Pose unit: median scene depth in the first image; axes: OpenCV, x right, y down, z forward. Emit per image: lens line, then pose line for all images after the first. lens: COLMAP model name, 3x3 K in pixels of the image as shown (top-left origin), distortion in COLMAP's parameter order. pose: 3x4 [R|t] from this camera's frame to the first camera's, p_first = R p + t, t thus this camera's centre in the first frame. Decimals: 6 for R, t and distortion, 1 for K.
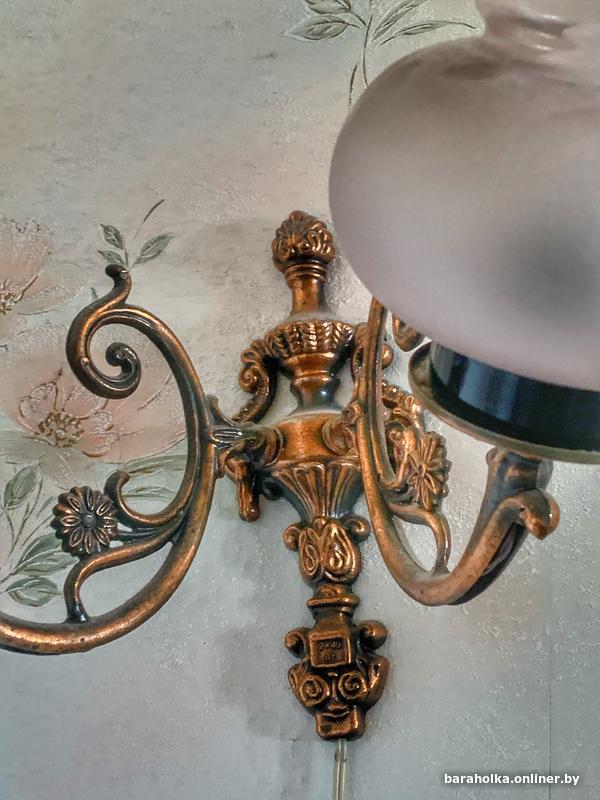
lens RADIAL K [[1204.4, 0, 300.0], [0, 1204.4, 400.0], [0, 0, 1]] dist [0.169585, 0.004296]
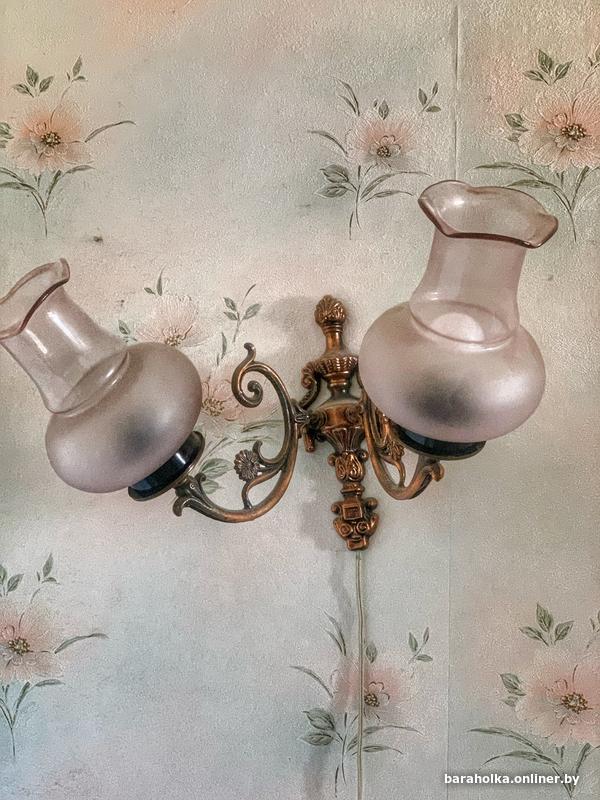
lens RADIAL K [[1214.5, 0, 300.0], [0, 1214.5, 400.0], [0, 0, 1]] dist [-0.005620, -0.002198]
pose [[0.998820, -0.039095, 0.028823, -0.123007], [0.033690, 0.985093, 0.168690, -0.362037], [-0.034988, -0.167520, 0.985248, -1.113662]]
